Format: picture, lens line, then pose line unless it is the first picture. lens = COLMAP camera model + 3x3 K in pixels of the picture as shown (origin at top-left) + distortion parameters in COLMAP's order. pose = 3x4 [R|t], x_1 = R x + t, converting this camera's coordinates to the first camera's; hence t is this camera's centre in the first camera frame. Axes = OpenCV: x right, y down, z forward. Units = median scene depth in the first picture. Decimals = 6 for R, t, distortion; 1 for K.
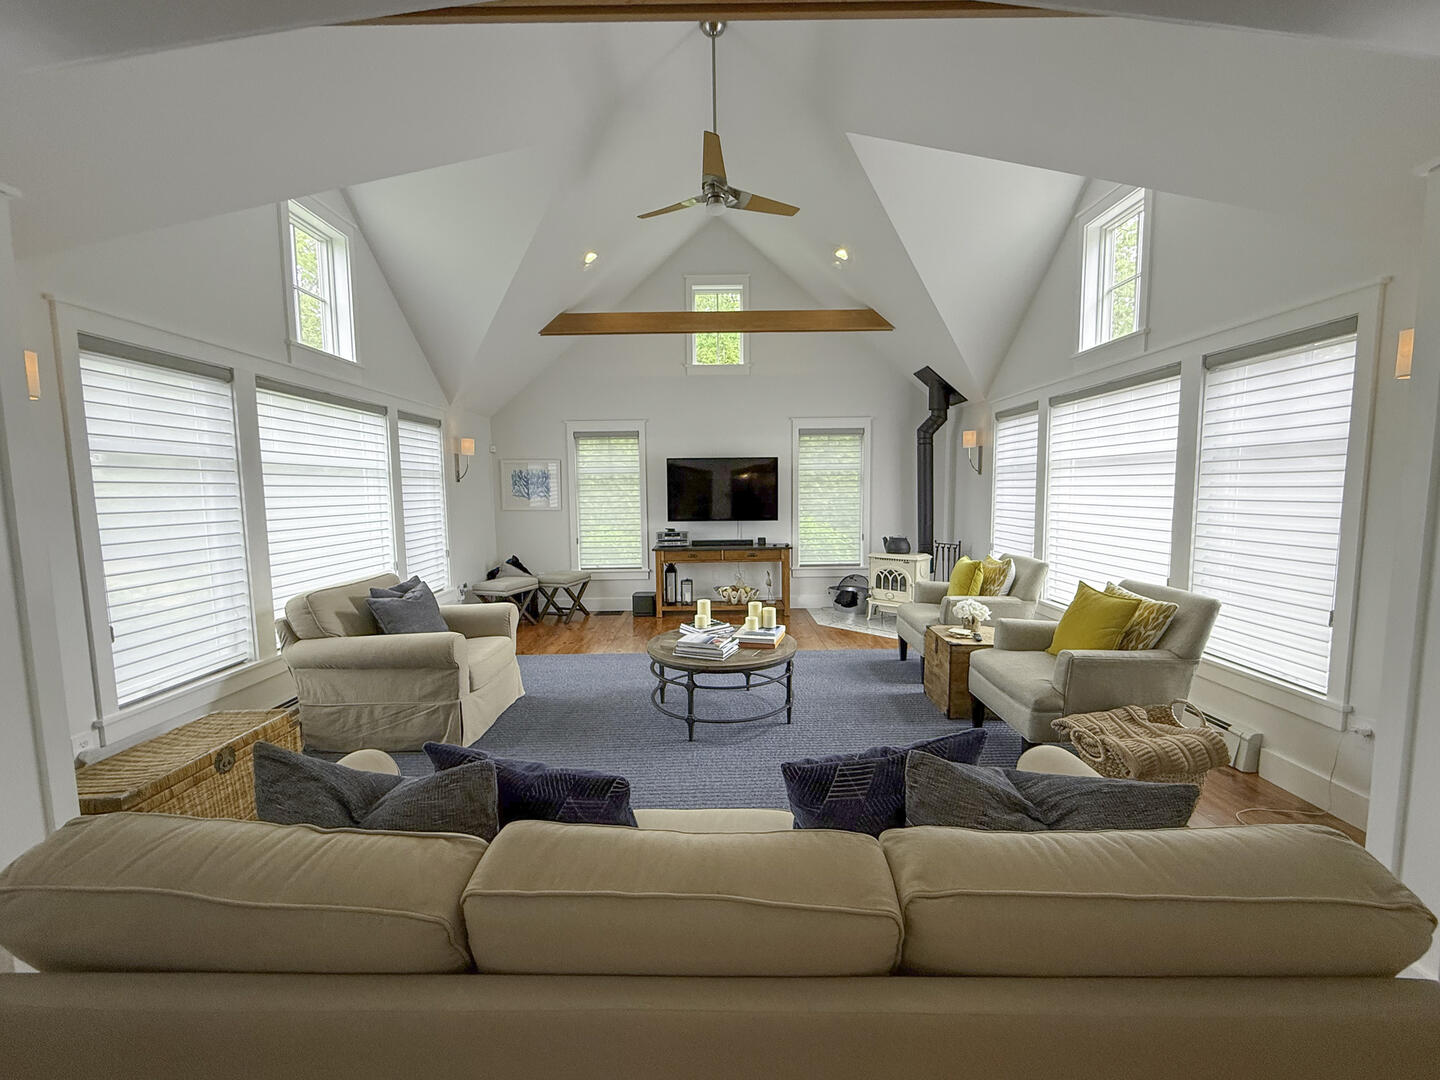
lens RADIAL K [[574.7, 0, 720.0], [0, 574.7, 540.0], [0, 0, 1]] dist [0.000420, 0.000068]
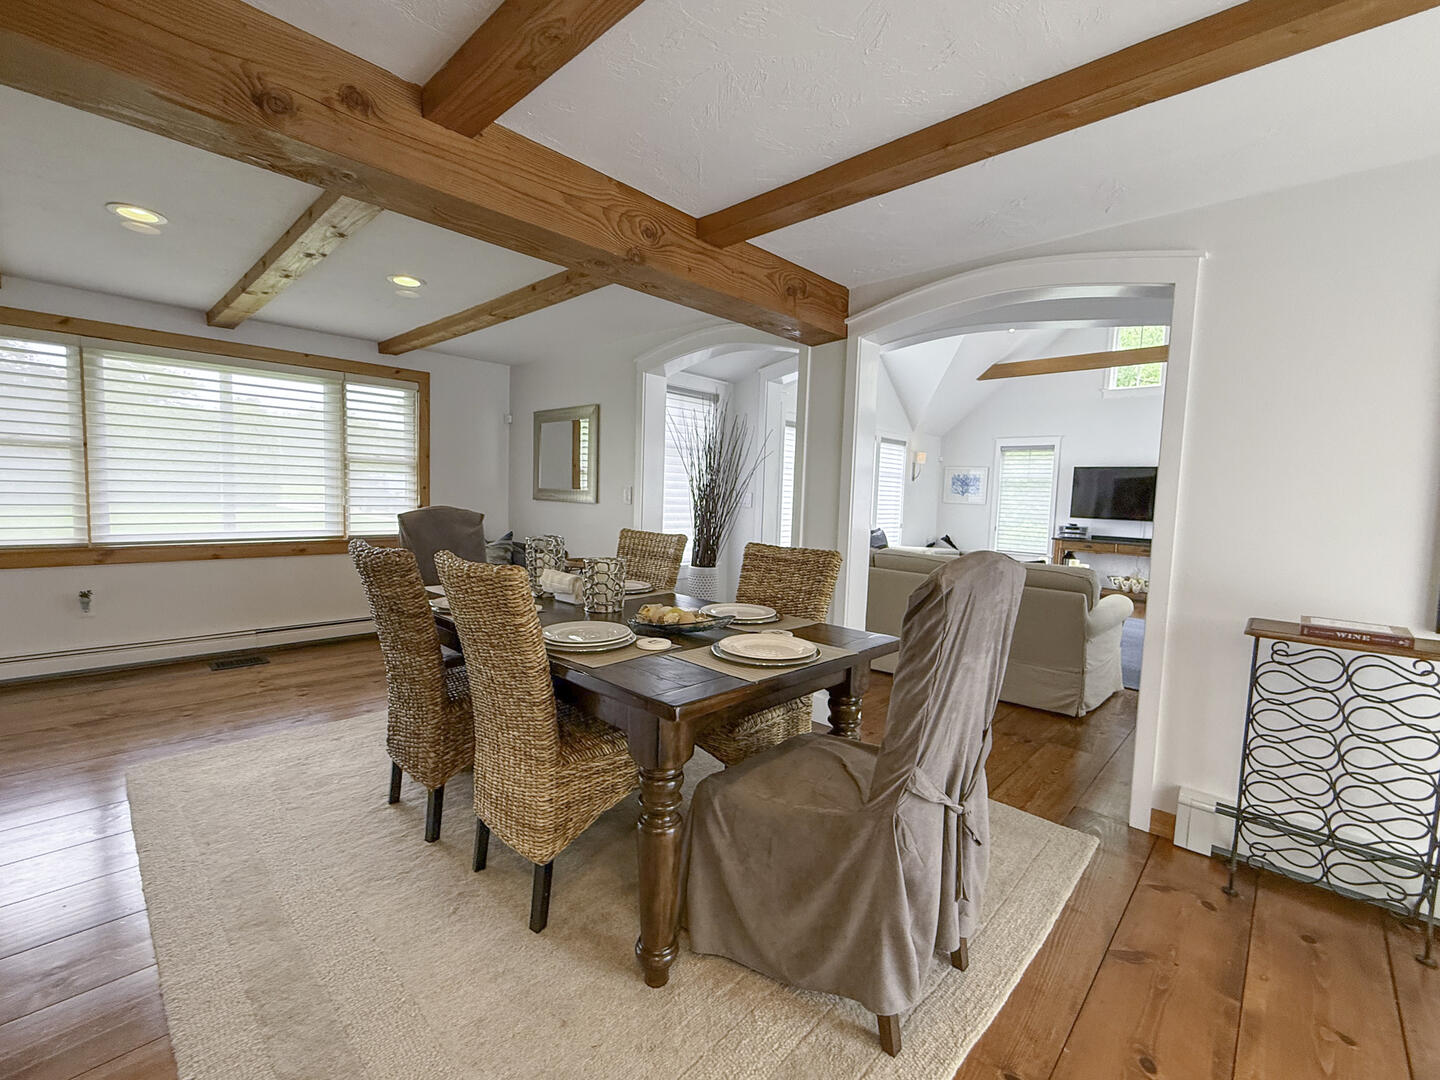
lens RADIAL K [[600.6, 0, 720.0], [0, 600.6, 540.0], [0, 0, 1]] dist [-0.001228, 0.000064]
pose [[0.715916, 0.093967, -0.691835, 0.268222], [-0.105409, 0.994090, 0.025943, 0.061750], [0.690184, 0.054353, 0.721590, -0.451670]]
